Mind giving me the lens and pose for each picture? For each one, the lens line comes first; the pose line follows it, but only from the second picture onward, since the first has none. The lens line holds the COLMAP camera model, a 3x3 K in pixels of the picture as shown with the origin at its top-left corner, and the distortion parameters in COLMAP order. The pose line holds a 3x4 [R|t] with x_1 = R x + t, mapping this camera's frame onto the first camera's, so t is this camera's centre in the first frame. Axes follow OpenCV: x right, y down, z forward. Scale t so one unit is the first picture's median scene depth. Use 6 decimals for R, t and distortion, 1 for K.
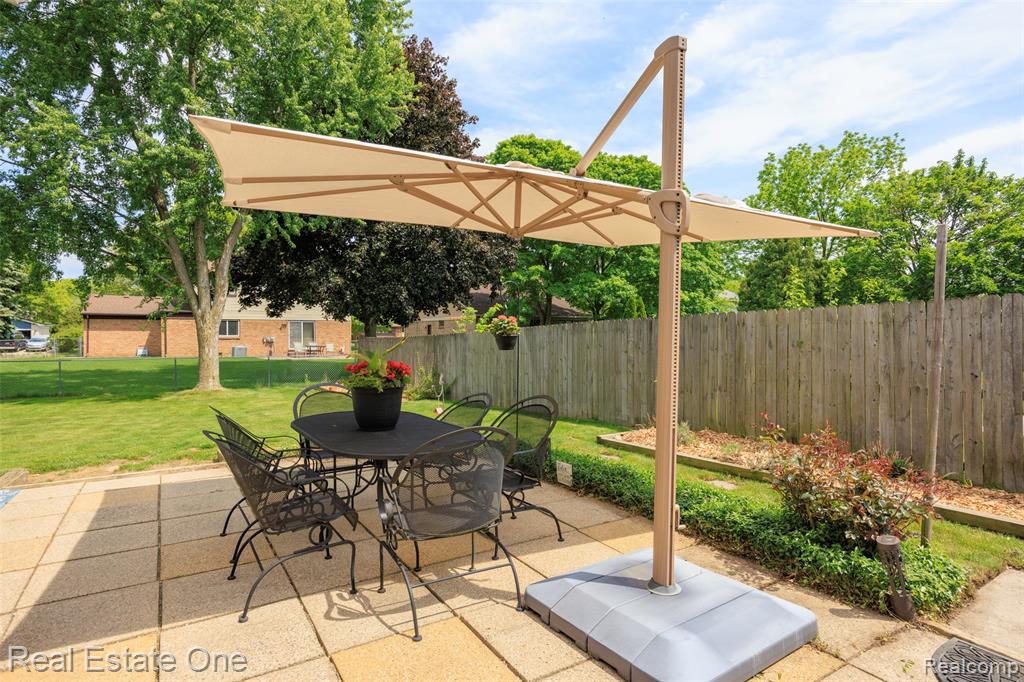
lens RADIAL K [[554.7, 0, 513.1], [0, 554.7, 343.0], [0, 0, 1]] dist [0.016362, -0.008291]
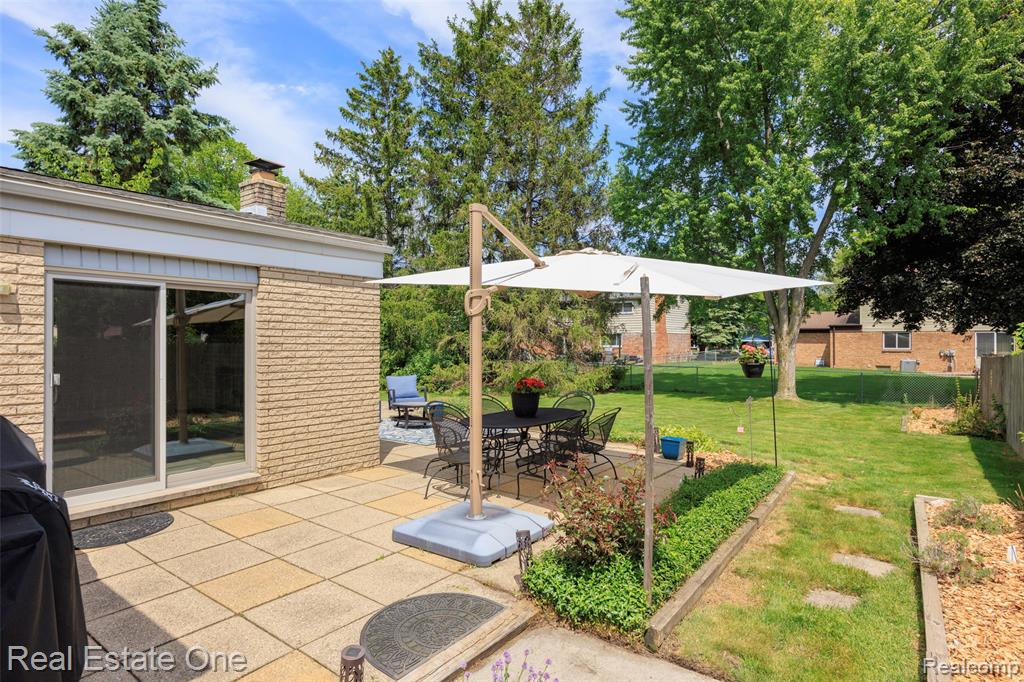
lens RADIAL K [[554.7, 0, 513.9], [0, 554.7, 342.5], [0, 0, 1]] dist [0.016362, -0.008291]
pose [[0.335397, 0.001229, -0.942076, 0.225006], [-0.014704, 0.999884, -0.003931, -0.012466], [0.941962, 0.015171, 0.335376, 0.058847]]
